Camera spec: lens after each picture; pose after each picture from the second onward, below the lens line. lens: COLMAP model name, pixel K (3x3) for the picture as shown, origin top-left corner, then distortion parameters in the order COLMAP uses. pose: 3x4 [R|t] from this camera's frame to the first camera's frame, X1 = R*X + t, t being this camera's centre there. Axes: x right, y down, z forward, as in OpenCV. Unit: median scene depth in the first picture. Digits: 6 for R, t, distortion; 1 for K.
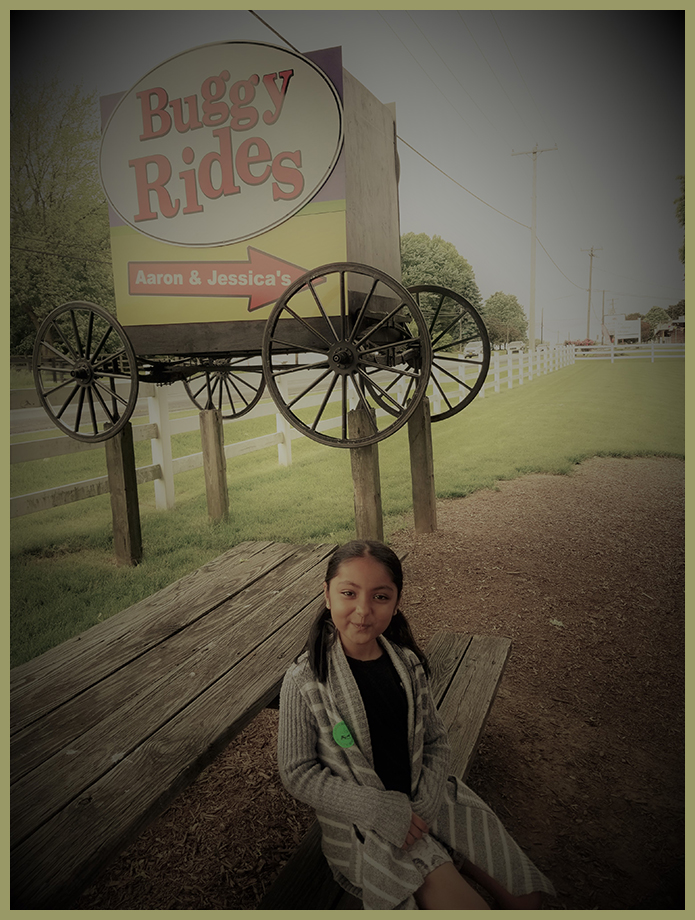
lens RADIAL K [[780.9, 0, 368.8], [0, 780.9, 457.0], [0, 0, 1]] dist [0.090374, -0.170410]
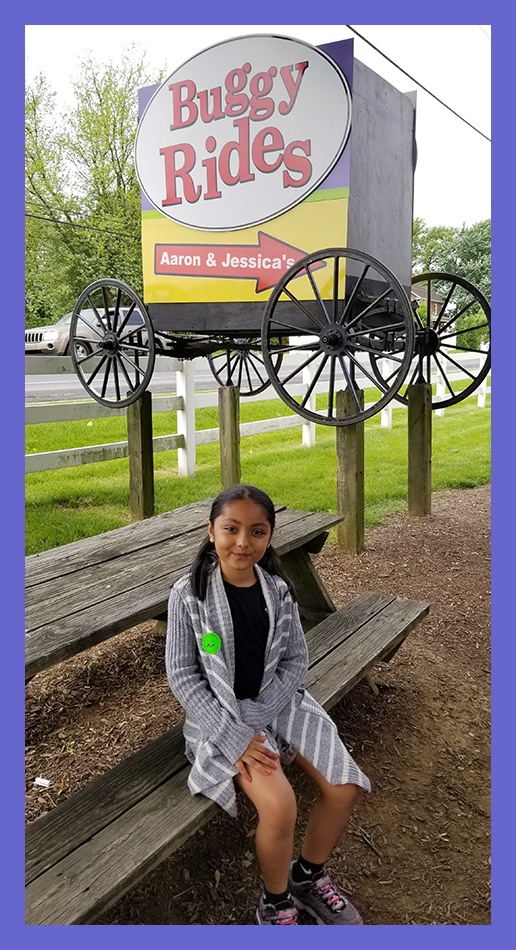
lens RADIAL K [[782.7, 0, 286.2], [0, 782.7, 474.8], [0, 0, 1]] dist [0.123359, -0.244587]
pose [[0.981306, 0.074983, -0.177244, 0.096403], [-0.068632, 0.996770, 0.041709, 0.013718], [0.179799, -0.028765, 0.983283, -0.054612]]
